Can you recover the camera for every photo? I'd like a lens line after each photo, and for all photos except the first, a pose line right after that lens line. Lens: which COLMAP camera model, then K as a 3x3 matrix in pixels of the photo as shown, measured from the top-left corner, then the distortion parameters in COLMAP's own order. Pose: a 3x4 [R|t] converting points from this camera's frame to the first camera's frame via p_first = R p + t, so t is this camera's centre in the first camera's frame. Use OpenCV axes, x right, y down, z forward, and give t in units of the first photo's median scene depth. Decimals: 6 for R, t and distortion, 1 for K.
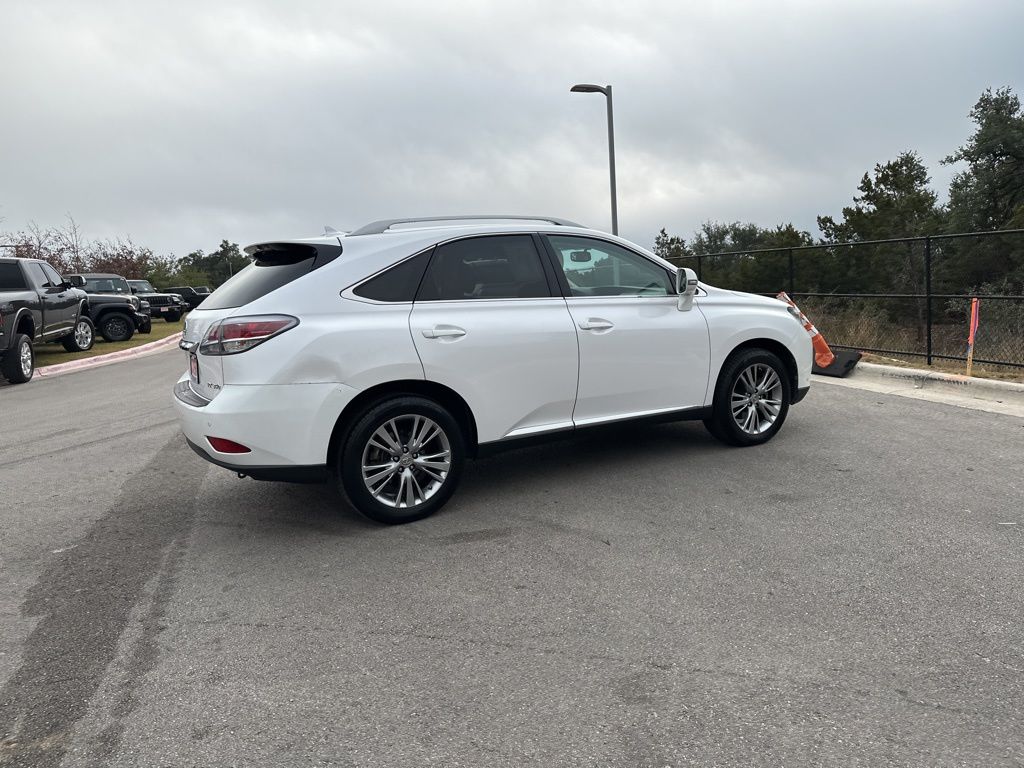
lens RADIAL K [[716.2, 0, 510.2], [0, 716.2, 379.0], [0, 0, 1]] dist [0.071420, -0.095627]
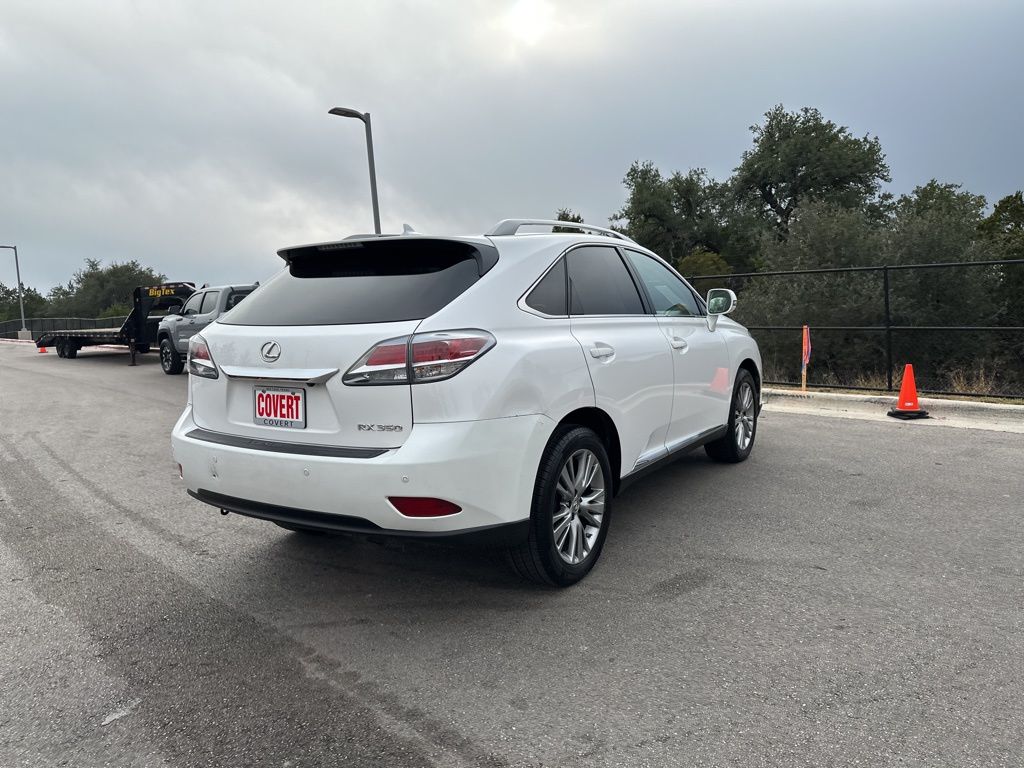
lens RADIAL K [[716.2, 0, 509.3], [0, 716.2, 377.5], [0, 0, 1]] dist [0.071420, -0.095627]
pose [[0.891193, -0.027655, 0.452780, -0.513134], [0.052059, 0.997780, -0.041523, -0.003172], [-0.450626, 0.060577, 0.890655, 0.249373]]
